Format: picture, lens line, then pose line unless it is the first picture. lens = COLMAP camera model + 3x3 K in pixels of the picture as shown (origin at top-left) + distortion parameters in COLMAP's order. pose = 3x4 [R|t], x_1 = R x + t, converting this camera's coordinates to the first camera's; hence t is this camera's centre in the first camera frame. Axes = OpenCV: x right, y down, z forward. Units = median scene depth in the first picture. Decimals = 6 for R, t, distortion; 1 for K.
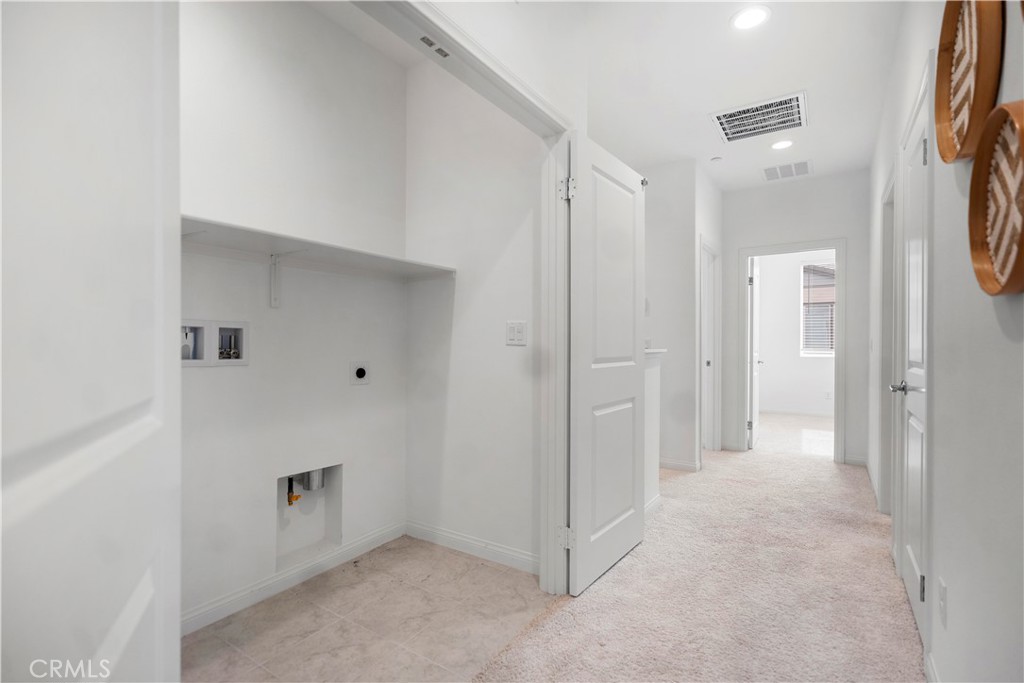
lens RADIAL K [[458.1, 0, 515.2], [0, 458.1, 345.4], [0, 0, 1]] dist [0.009363, -0.003736]
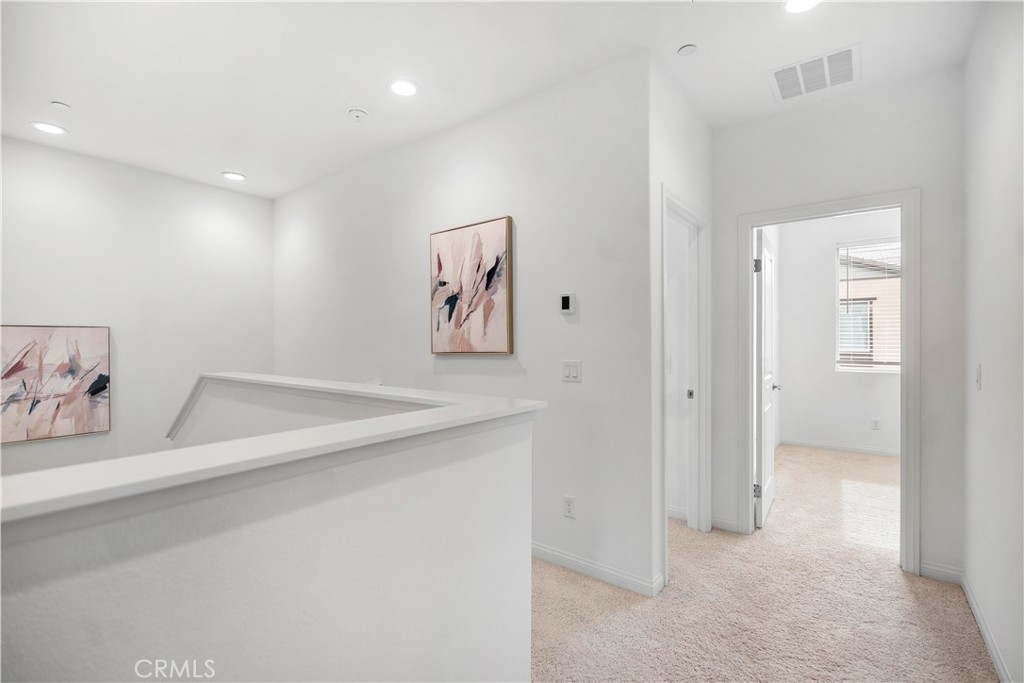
lens RADIAL K [[458.1, 0, 509.1], [0, 458.1, 339.2], [0, 0, 1]] dist [0.009363, -0.003736]
pose [[0.998408, -0.000322, -0.056406, 0.204678], [-0.000112, 0.999970, -0.007687, -0.032819], [0.056407, 0.007681, 0.998378, 0.344005]]
